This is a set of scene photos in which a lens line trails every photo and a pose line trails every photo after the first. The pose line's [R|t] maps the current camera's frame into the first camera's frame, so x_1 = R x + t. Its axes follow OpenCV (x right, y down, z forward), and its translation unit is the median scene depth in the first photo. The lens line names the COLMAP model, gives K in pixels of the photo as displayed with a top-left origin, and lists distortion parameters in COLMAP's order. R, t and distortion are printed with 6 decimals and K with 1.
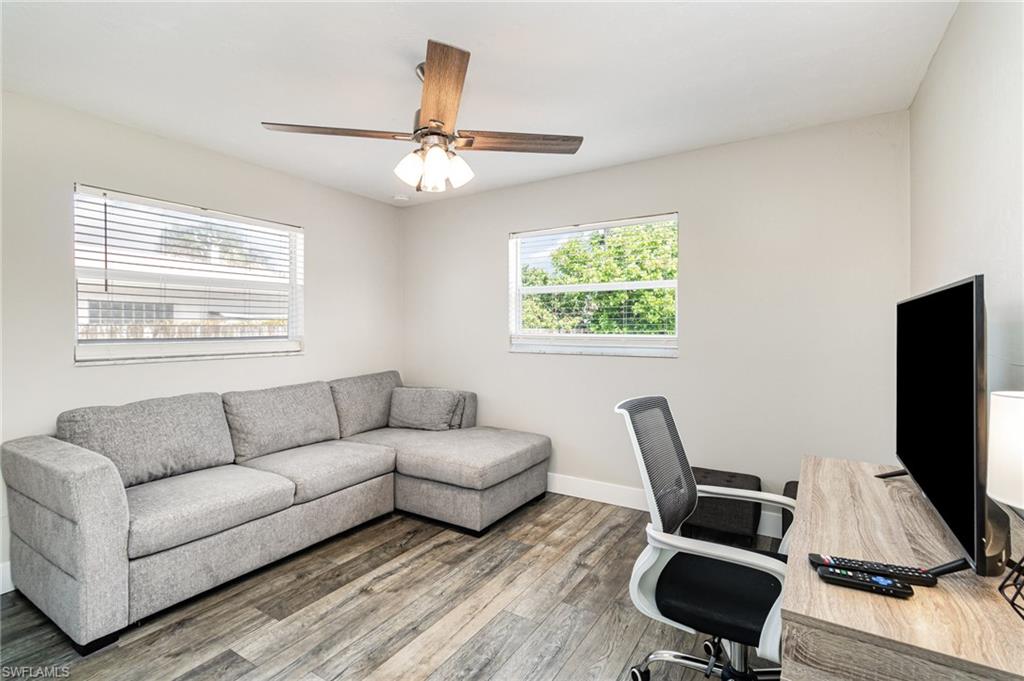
lens RADIAL K [[473.1, 0, 512.6], [0, 473.1, 326.1], [0, 0, 1]] dist [0.001908, 0.000041]
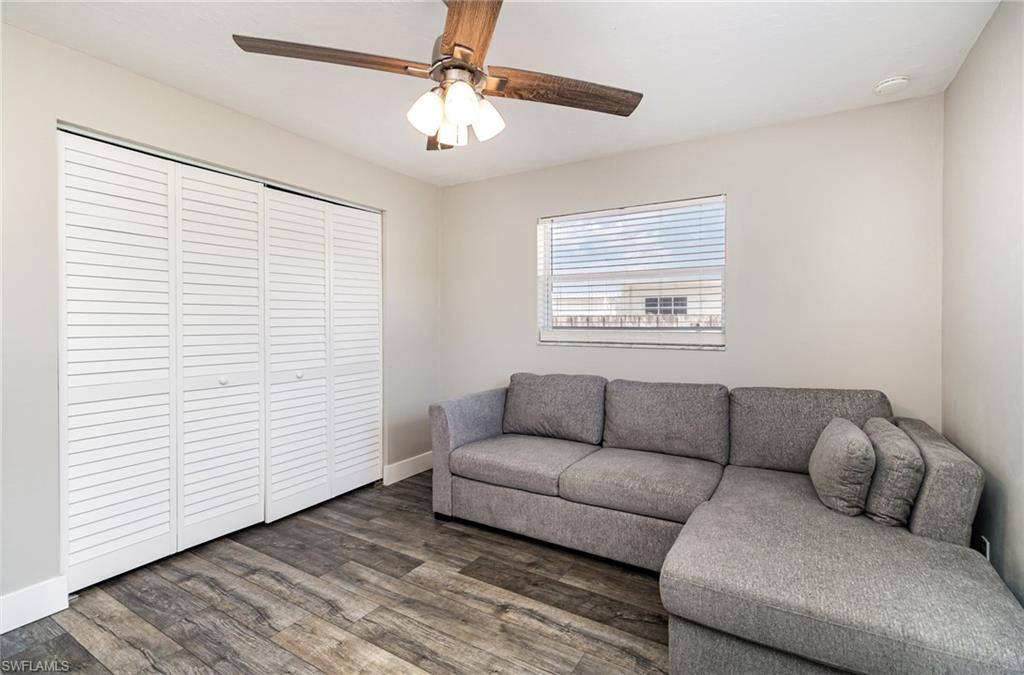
lens RADIAL K [[470.6, 0, 513.5], [0, 470.6, 320.3], [0, 0, 1]] dist [0.001455, 0.000224]
pose [[0.024699, 0.004114, -0.999686, 0.548635], [0.005553, 0.999976, 0.004253, 0.003698], [0.999680, -0.005656, 0.024676, 0.932011]]
